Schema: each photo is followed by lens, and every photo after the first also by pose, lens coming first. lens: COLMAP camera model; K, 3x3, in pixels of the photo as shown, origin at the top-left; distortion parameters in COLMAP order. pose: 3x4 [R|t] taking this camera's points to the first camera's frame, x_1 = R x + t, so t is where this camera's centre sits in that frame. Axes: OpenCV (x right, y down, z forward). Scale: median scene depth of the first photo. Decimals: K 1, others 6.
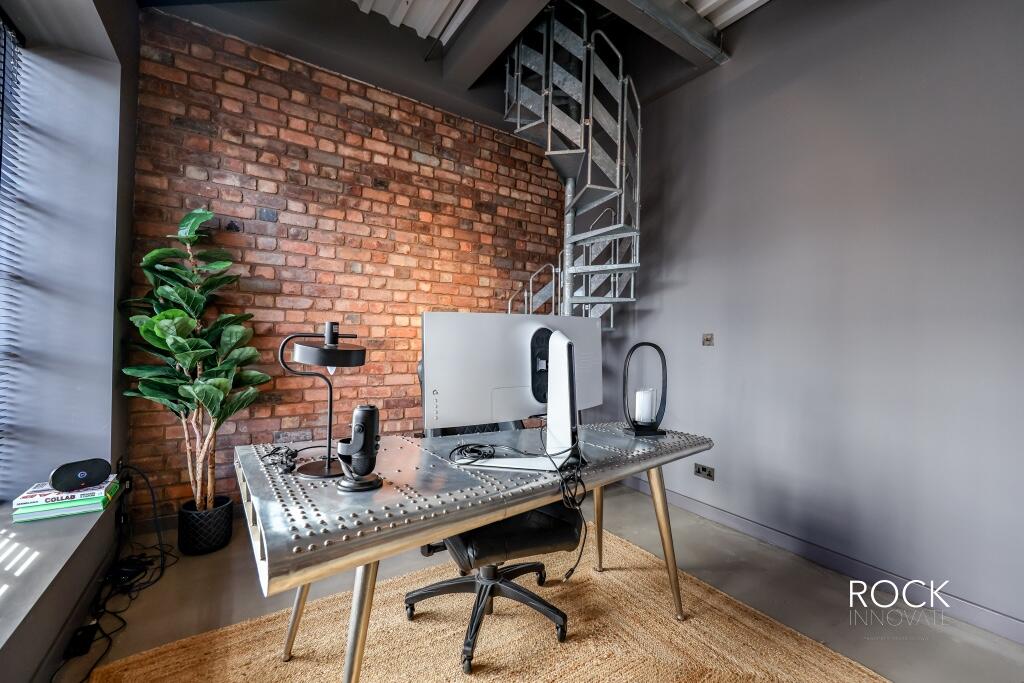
lens RADIAL K [[407.7, 0, 448.4], [0, 407.7, 340.1], [0, 0, 1]] dist [-0.000027, -0.000055]
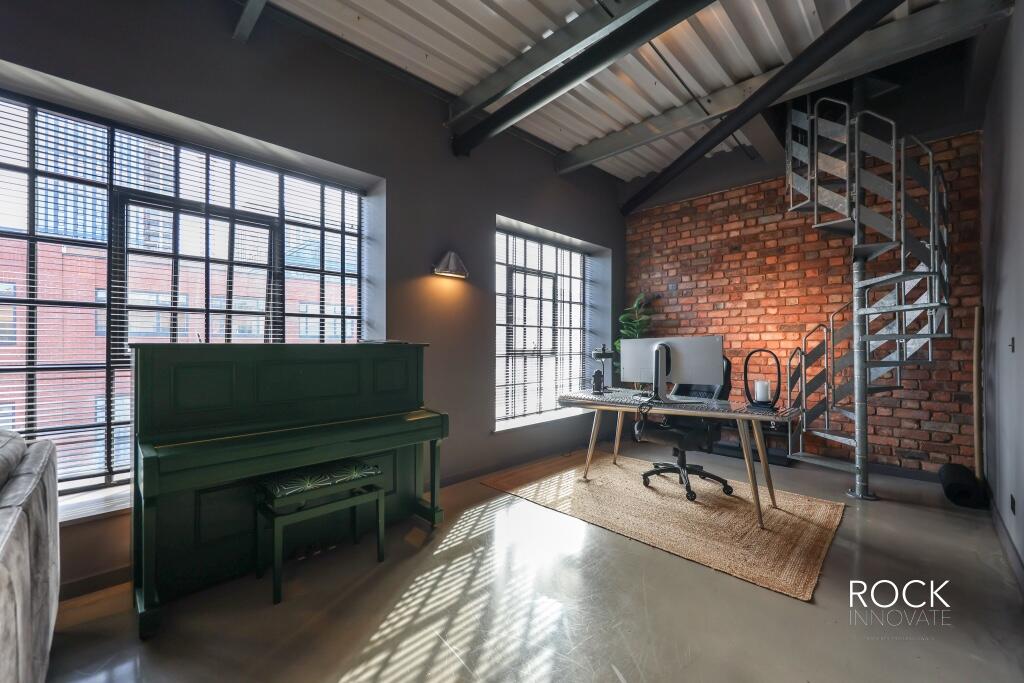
lens RADIAL K [[407.7, 0, 512.1], [0, 407.7, 346.7], [0, 0, 1]] dist [-0.000027, -0.000055]
pose [[0.220434, -0.020412, -0.975188, 1.169627], [0.001743, 0.999788, -0.020532, 0.016755], [0.975400, 0.002827, 0.220423, -0.165745]]
